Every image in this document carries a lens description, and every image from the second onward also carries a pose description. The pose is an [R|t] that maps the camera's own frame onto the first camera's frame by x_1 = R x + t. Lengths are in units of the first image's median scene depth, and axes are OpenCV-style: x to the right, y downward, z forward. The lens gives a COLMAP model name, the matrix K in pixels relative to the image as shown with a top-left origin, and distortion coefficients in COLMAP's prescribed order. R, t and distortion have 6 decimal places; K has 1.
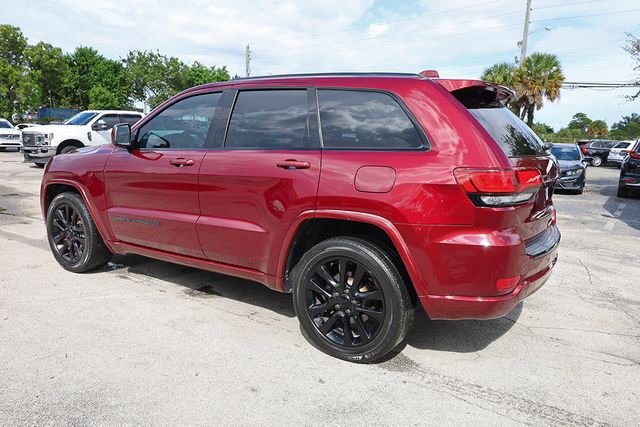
lens RADIAL K [[475.5, 0, 324.1], [0, 475.5, 212.3], [0, 0, 1]] dist [0.003639, -0.001165]
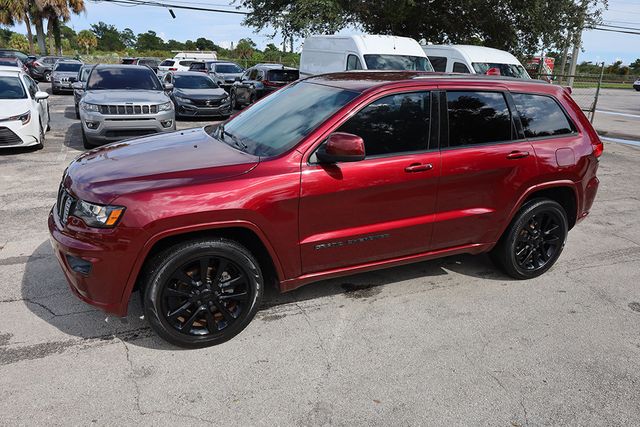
lens RADIAL K [[473.4, 0, 318.6], [0, 473.4, 216.8], [0, 0, 1]] dist [0.002939, -0.001417]
pose [[0.541886, -0.277997, 0.793144, -0.136721], [0.119355, 0.959601, 0.254795, -0.031630], [-0.831934, -0.043404, 0.553174, 0.069550]]
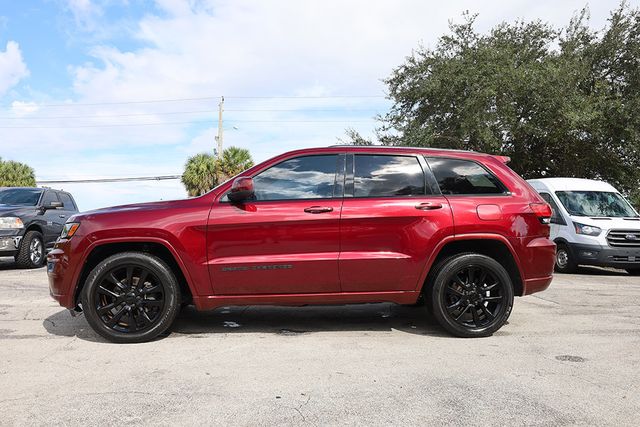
lens RADIAL K [[472.9, 0, 320.0], [0, 472.9, 213.5], [0, 0, 1]] dist [0.004739, -0.002587]
pose [[0.784590, -0.010078, 0.619933, -0.114442], [0.120081, 0.983406, -0.135988, 0.007277], [-0.608276, 0.181137, 0.772781, 0.009930]]
